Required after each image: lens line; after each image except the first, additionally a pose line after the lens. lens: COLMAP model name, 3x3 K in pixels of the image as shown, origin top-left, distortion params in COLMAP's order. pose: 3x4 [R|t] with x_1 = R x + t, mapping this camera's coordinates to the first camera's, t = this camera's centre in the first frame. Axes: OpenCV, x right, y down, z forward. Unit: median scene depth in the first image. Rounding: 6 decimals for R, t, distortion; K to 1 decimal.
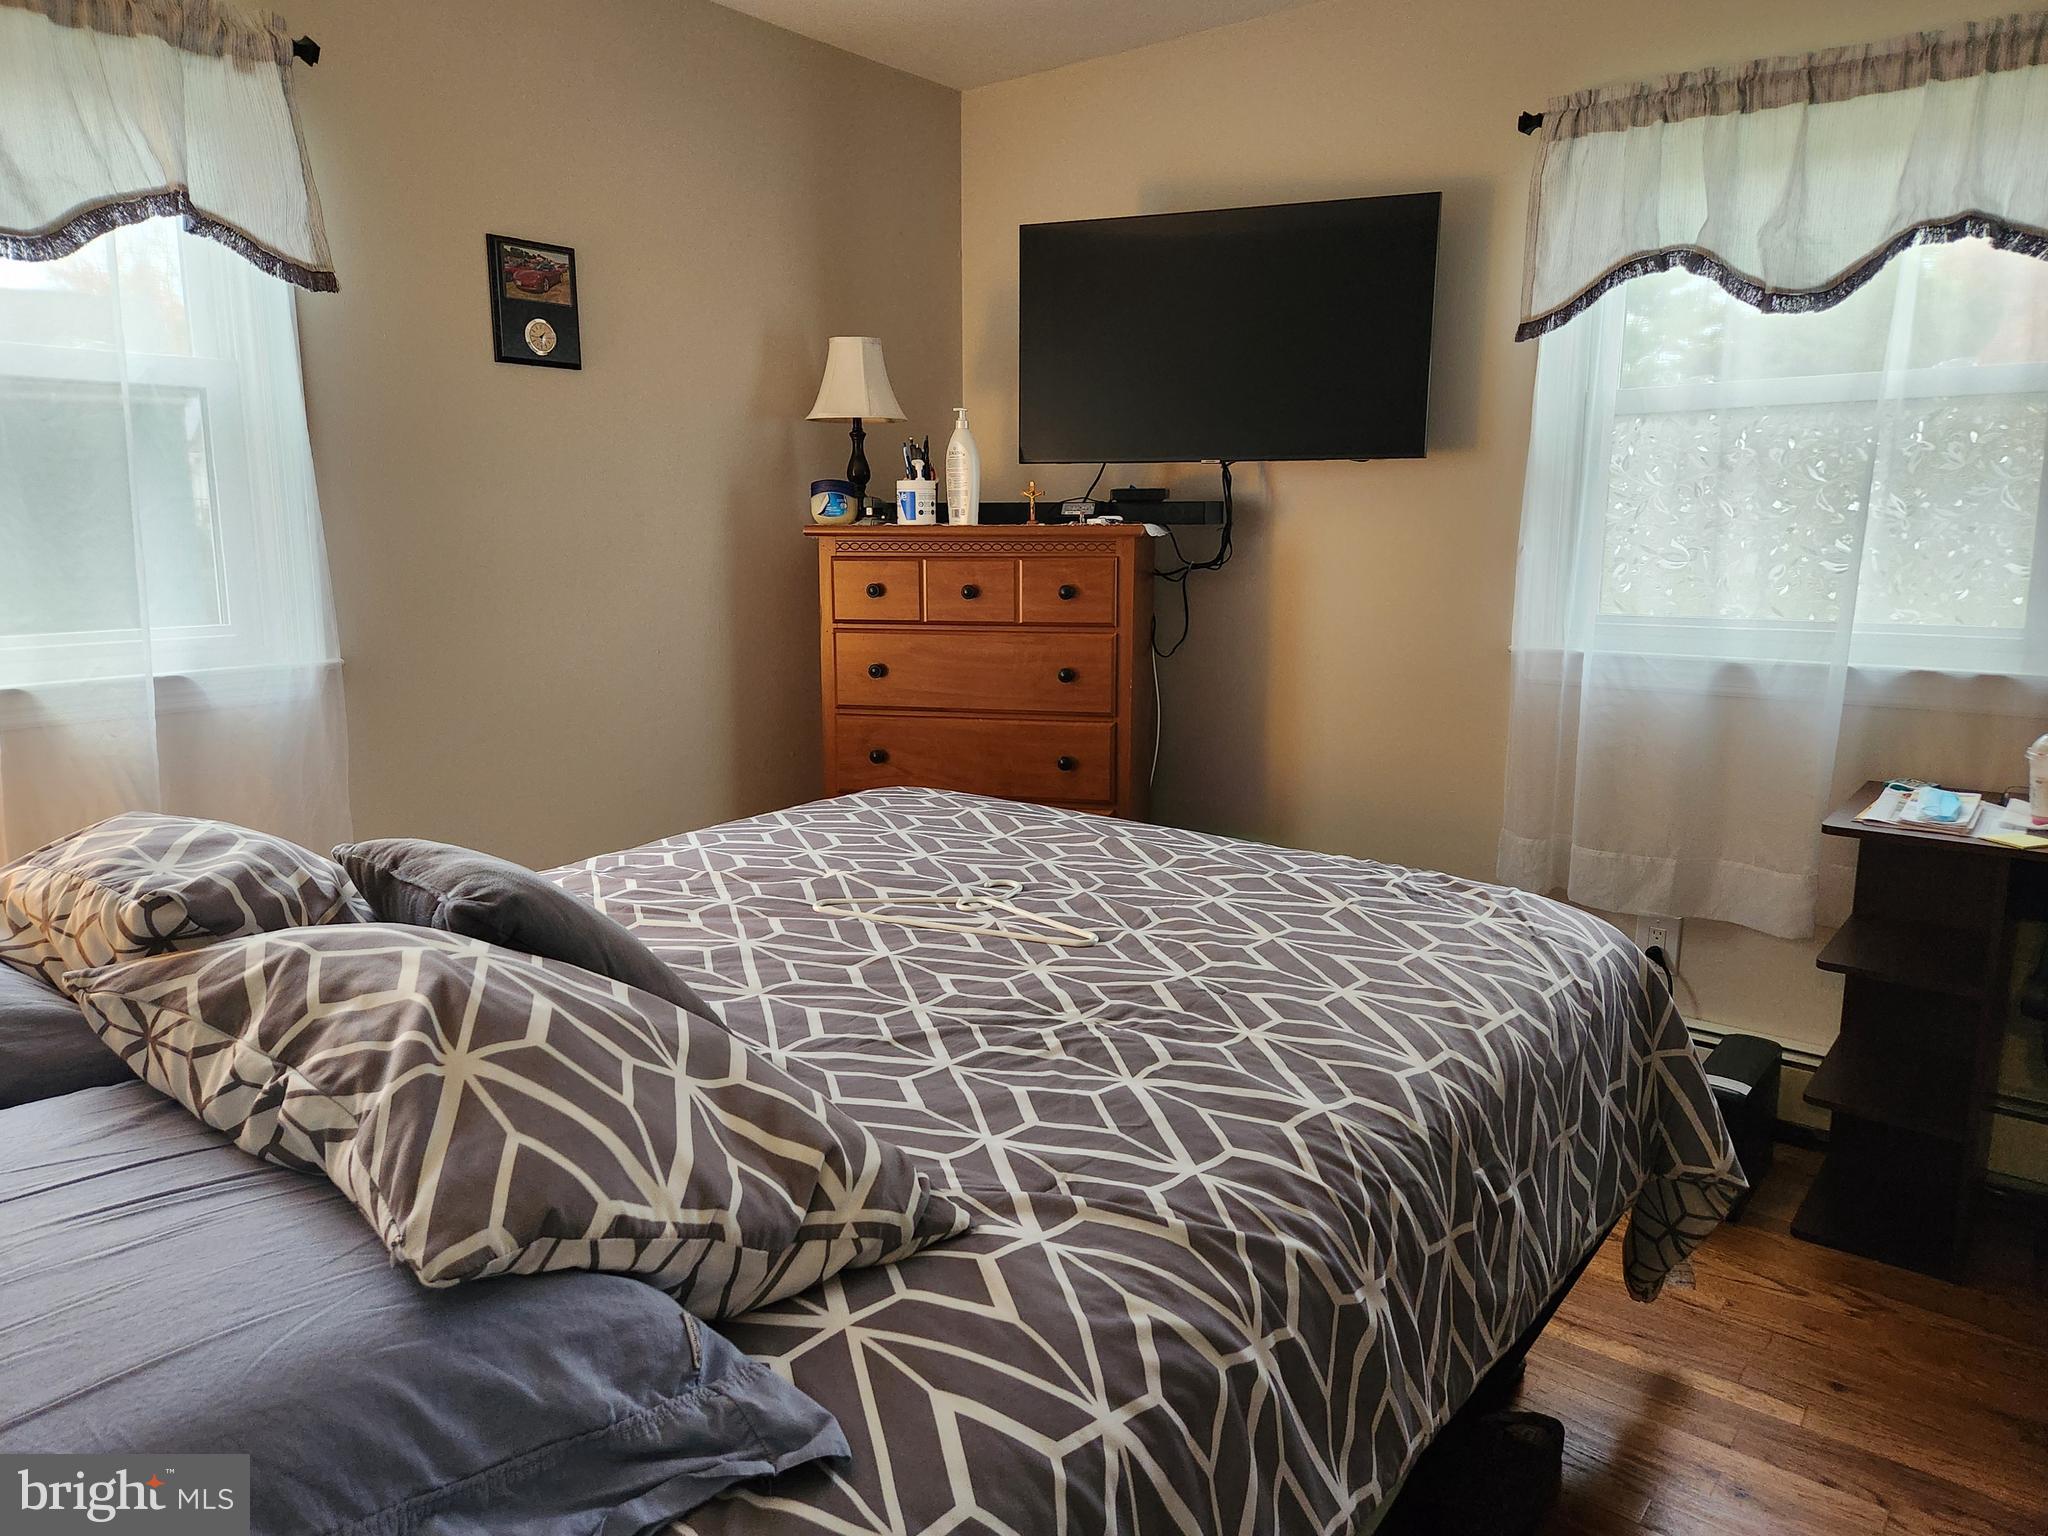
lens RADIAL K [[1367.1, 0, 1021.8], [0, 1367.1, 767.5], [0, 0, 1]] dist [0.070005, -0.056930]
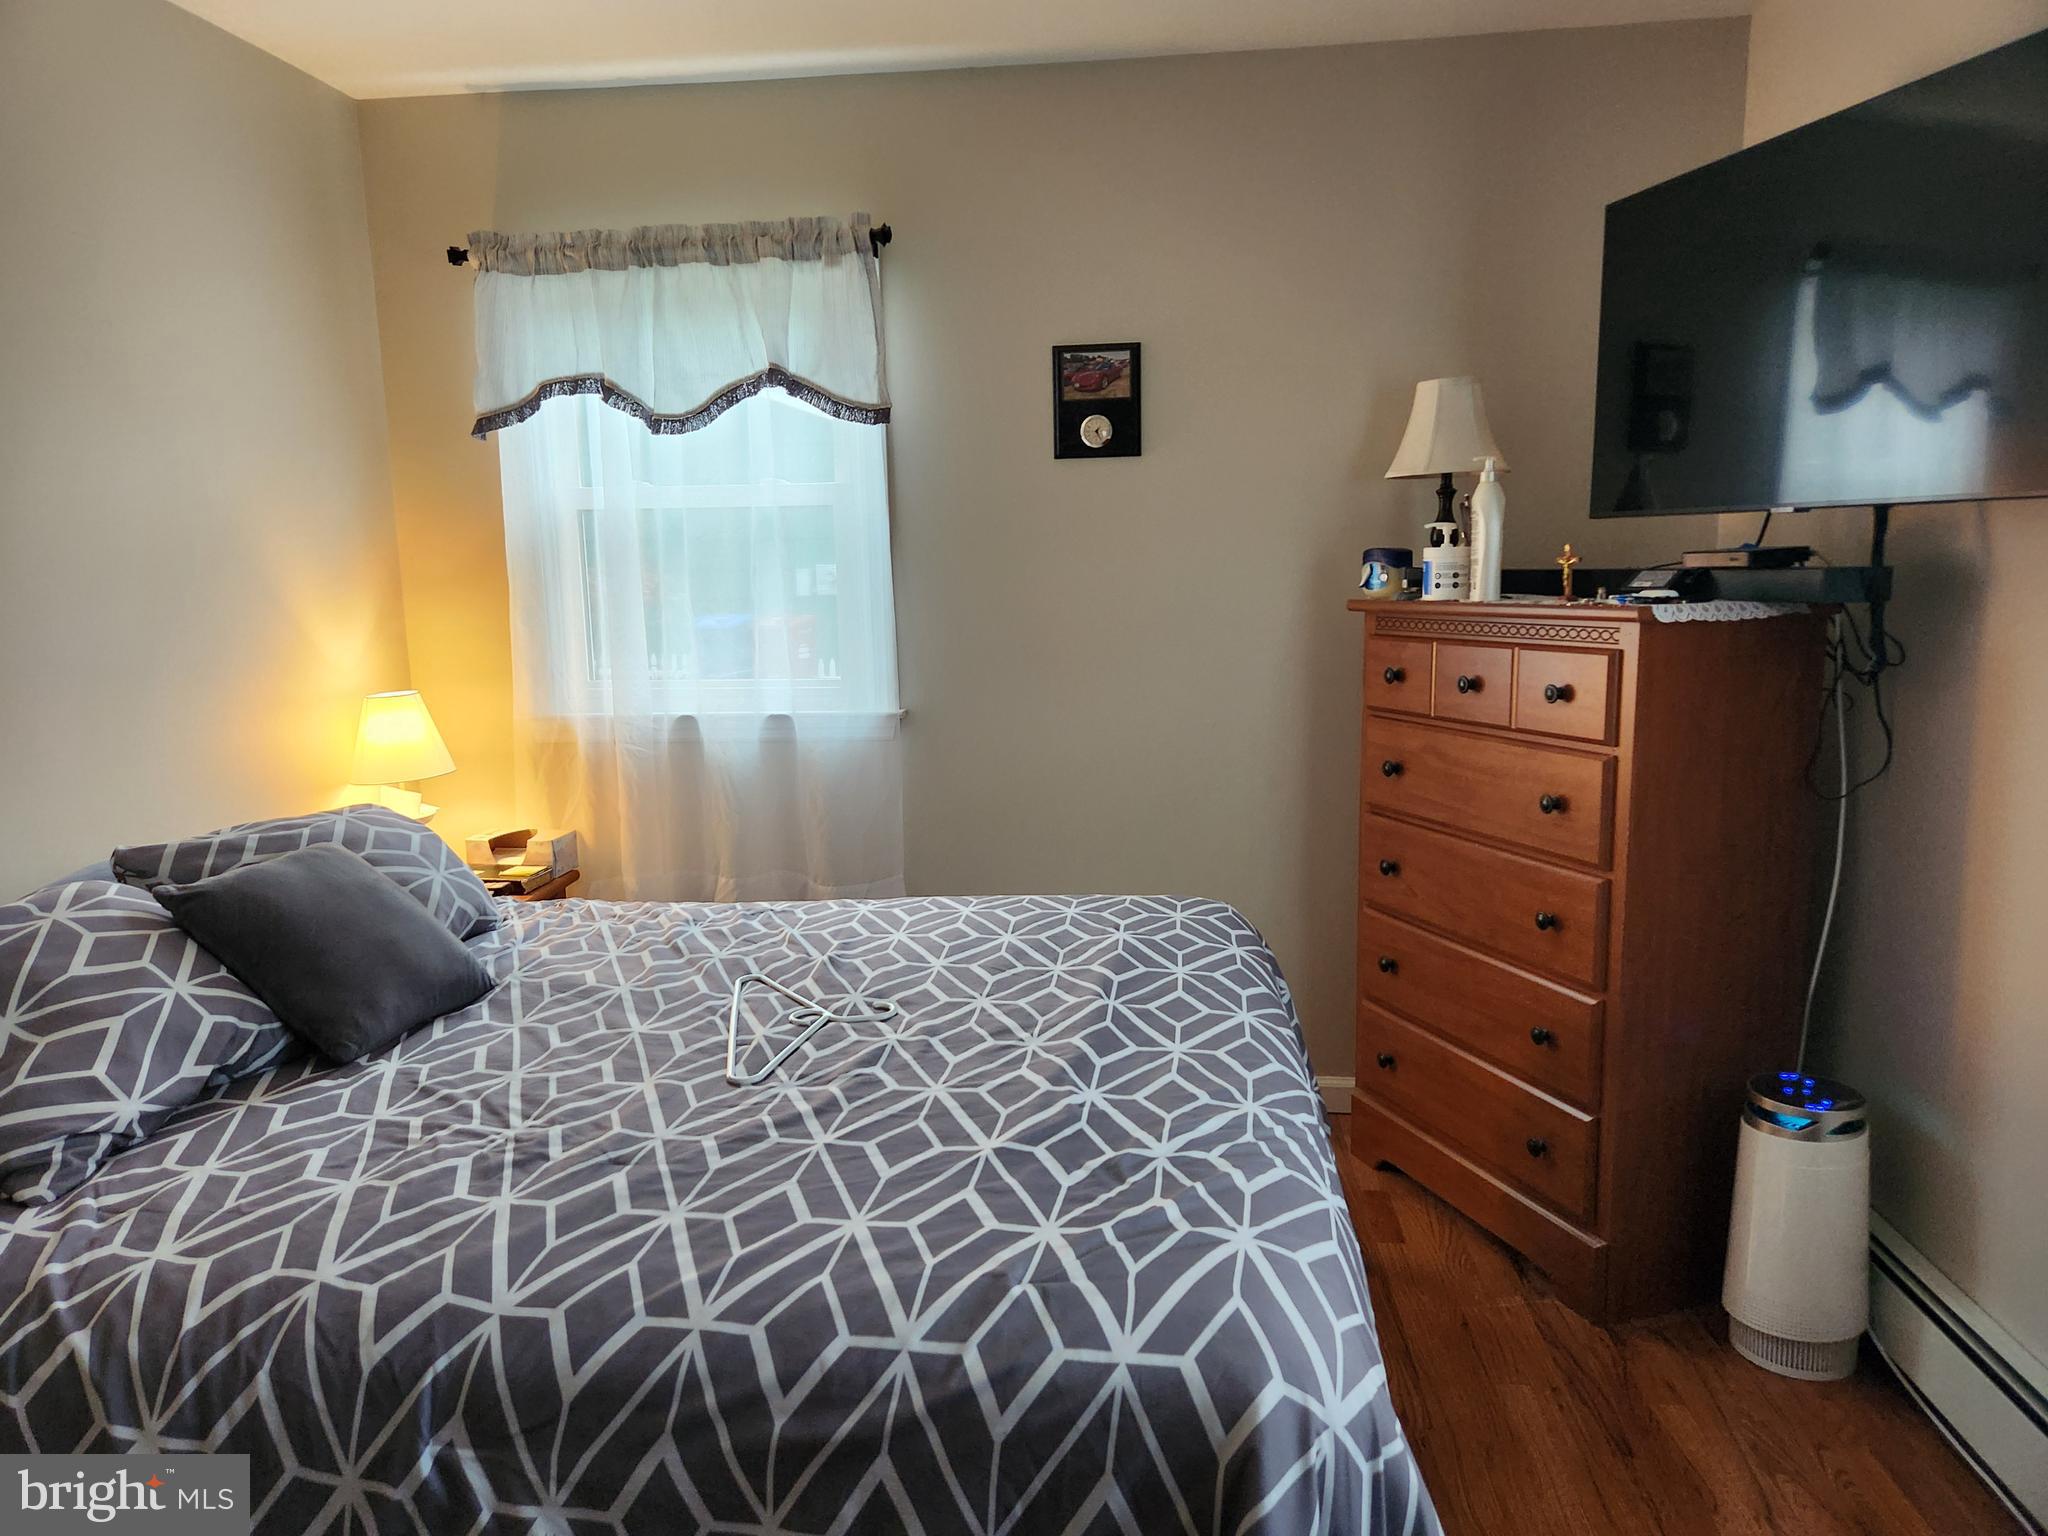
lens RADIAL K [[1367.1, 0, 1025.6], [0, 1367.1, 768.2], [0, 0, 1]] dist [0.070005, -0.056930]
pose [[0.534827, 0.112970, -0.837376, 0.568564], [-0.133396, 0.989883, 0.048346, -0.095138], [0.834366, 0.085846, 0.544486, 0.396838]]
